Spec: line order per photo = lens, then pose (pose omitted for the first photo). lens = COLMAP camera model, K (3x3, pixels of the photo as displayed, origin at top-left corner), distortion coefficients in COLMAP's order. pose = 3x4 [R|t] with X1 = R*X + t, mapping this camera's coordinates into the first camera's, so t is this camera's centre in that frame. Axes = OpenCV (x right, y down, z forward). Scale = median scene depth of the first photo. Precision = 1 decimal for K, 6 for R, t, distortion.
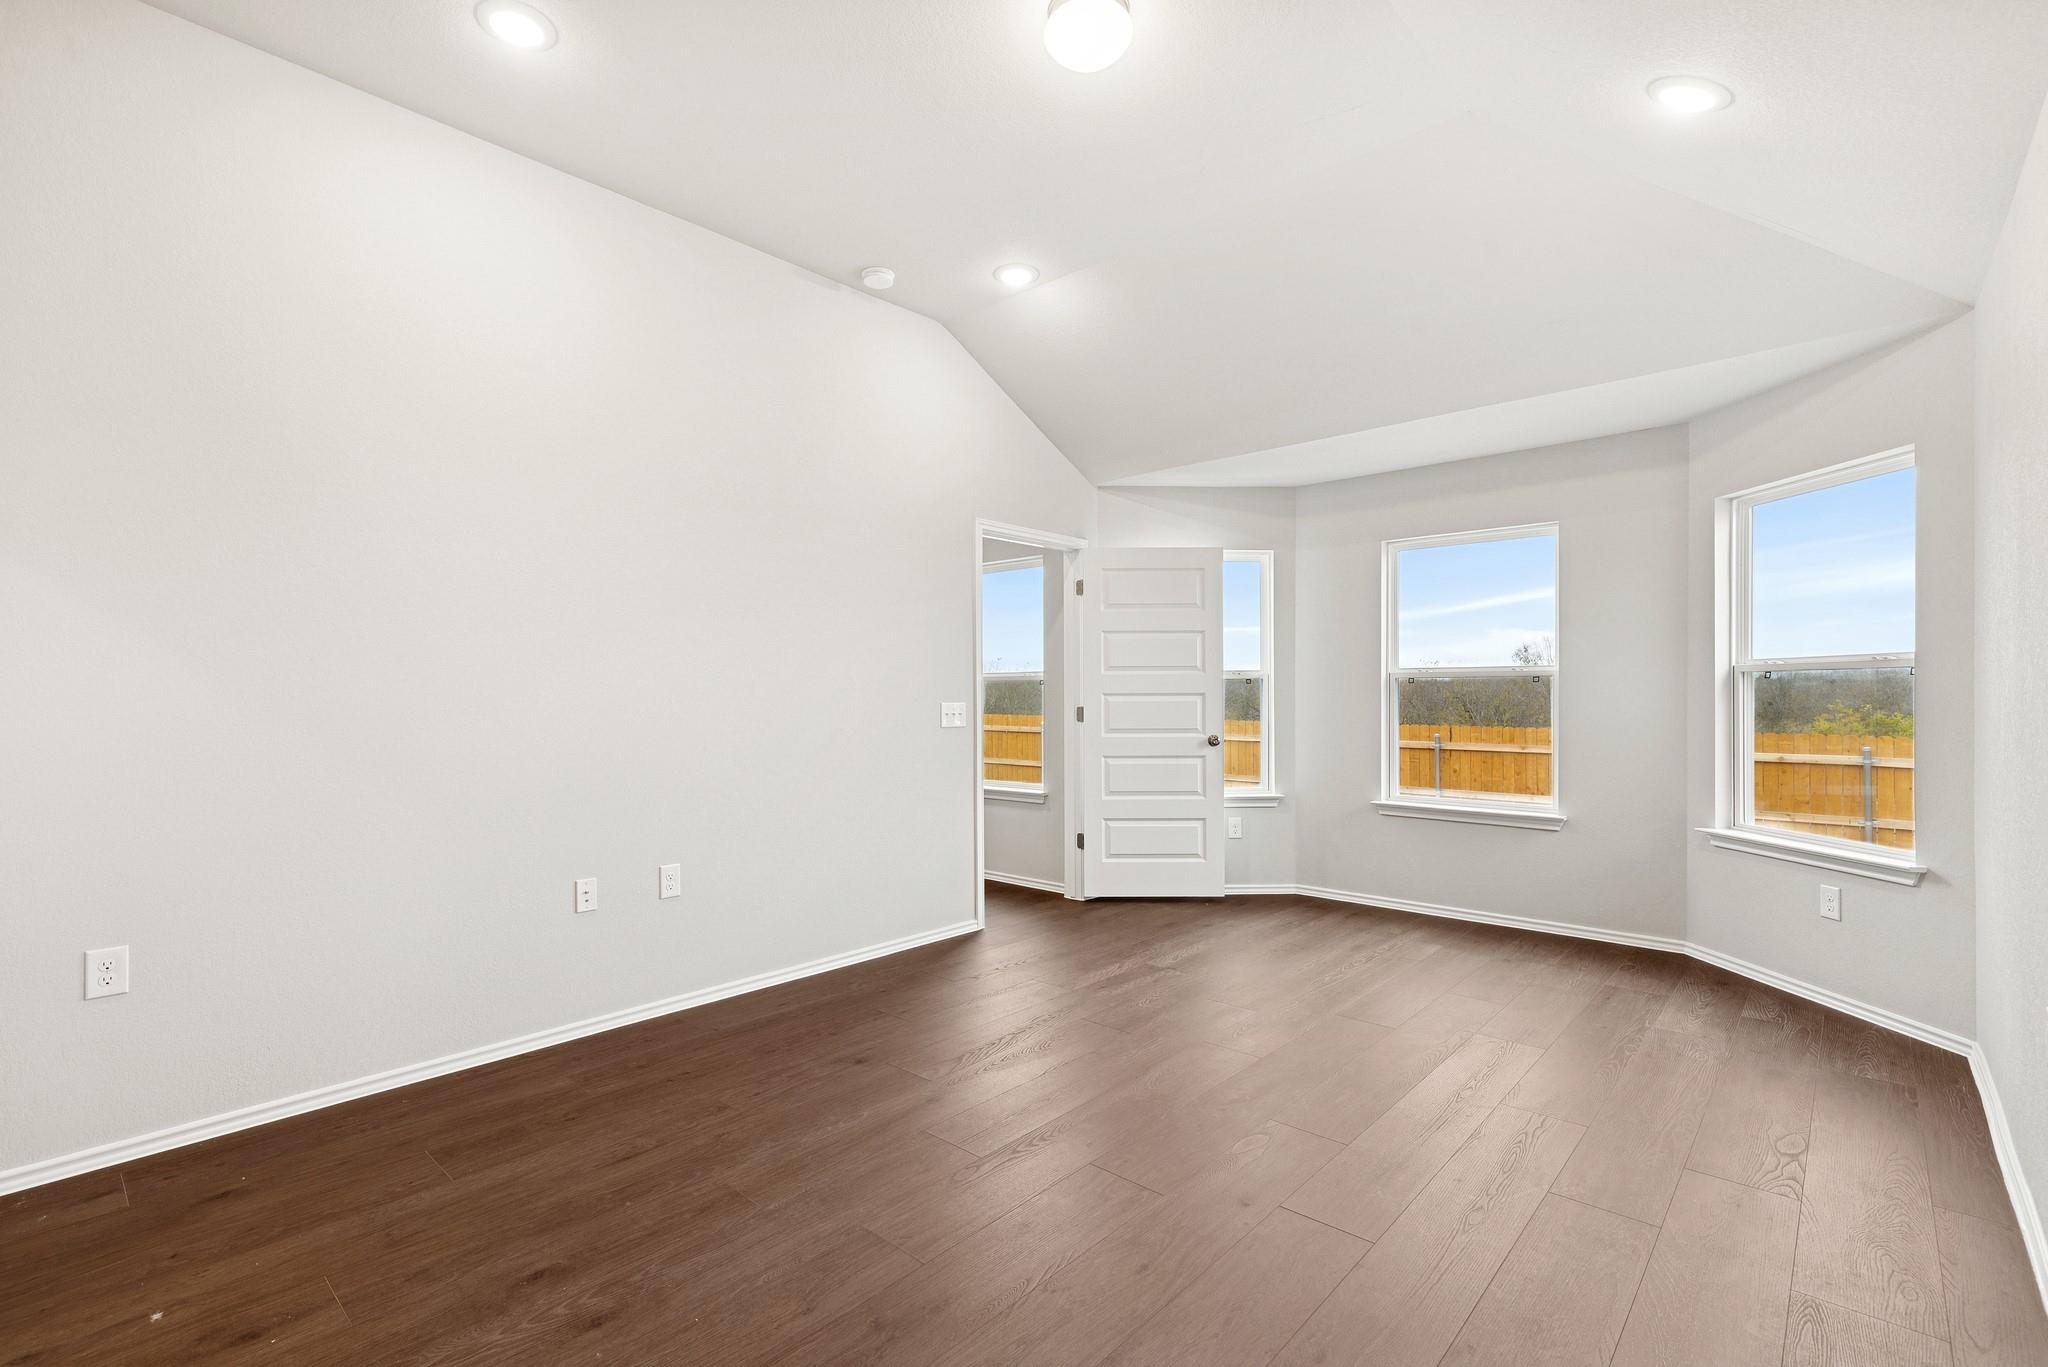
lens RADIAL K [[923.5, 0, 1030.3], [0, 923.5, 682.4], [0, 0, 1]] dist [0.006394, -0.001093]
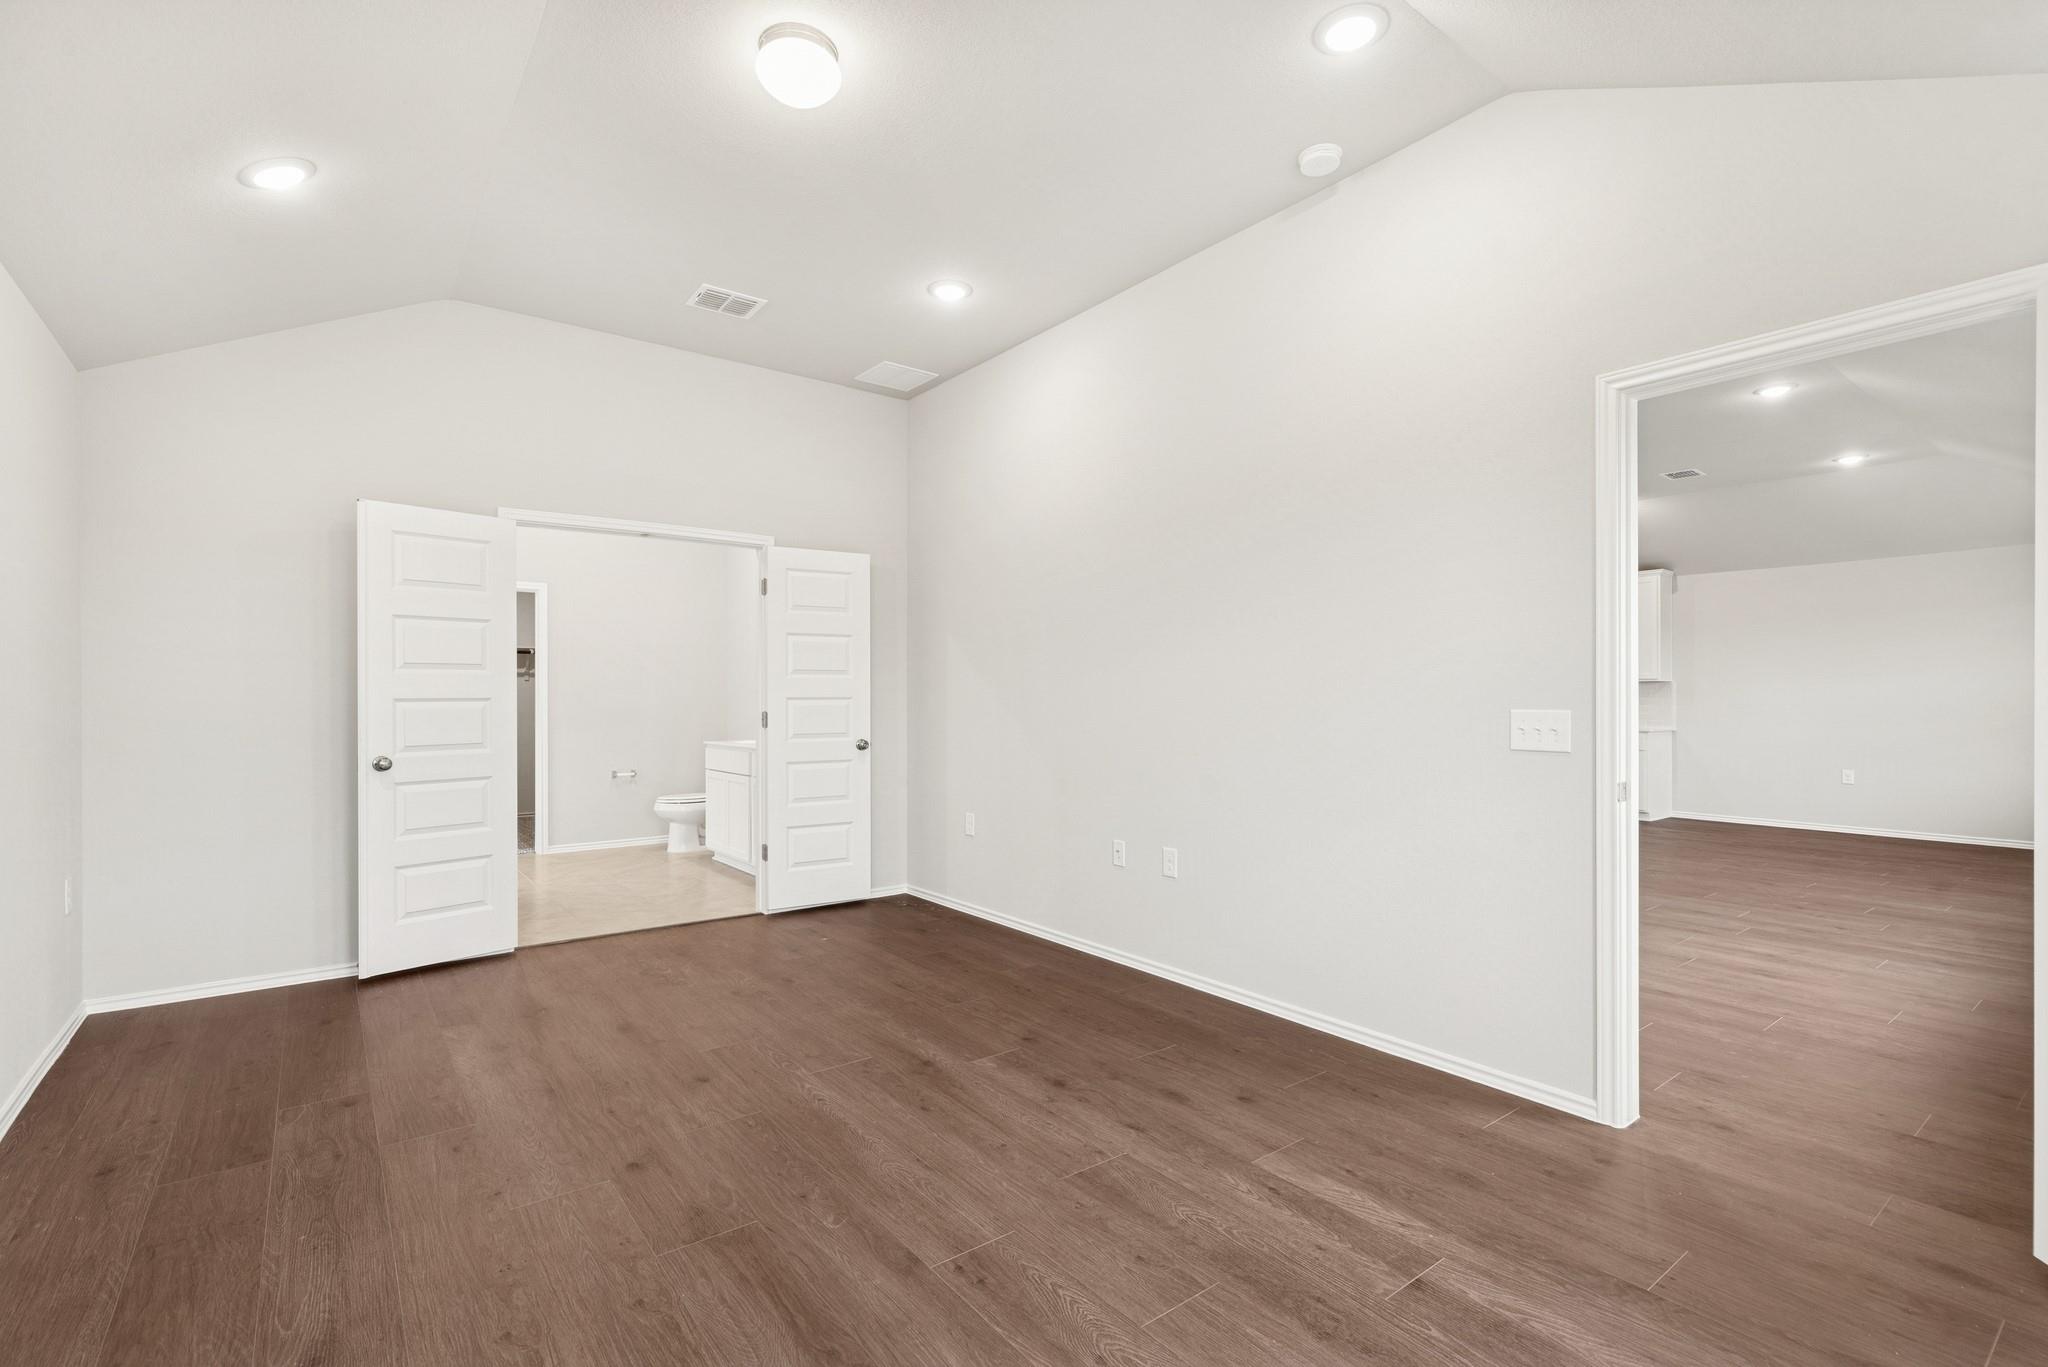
lens RADIAL K [[923.5, 0, 1025.2], [0, 923.5, 698.0], [0, 0, 1]] dist [0.006394, -0.001093]
pose [[-0.164346, -0.000134, -0.986403, 0.683807], [-0.001977, 0.999998, 0.000194, 0.017469], [0.986401, 0.001982, -0.164346, 0.939858]]
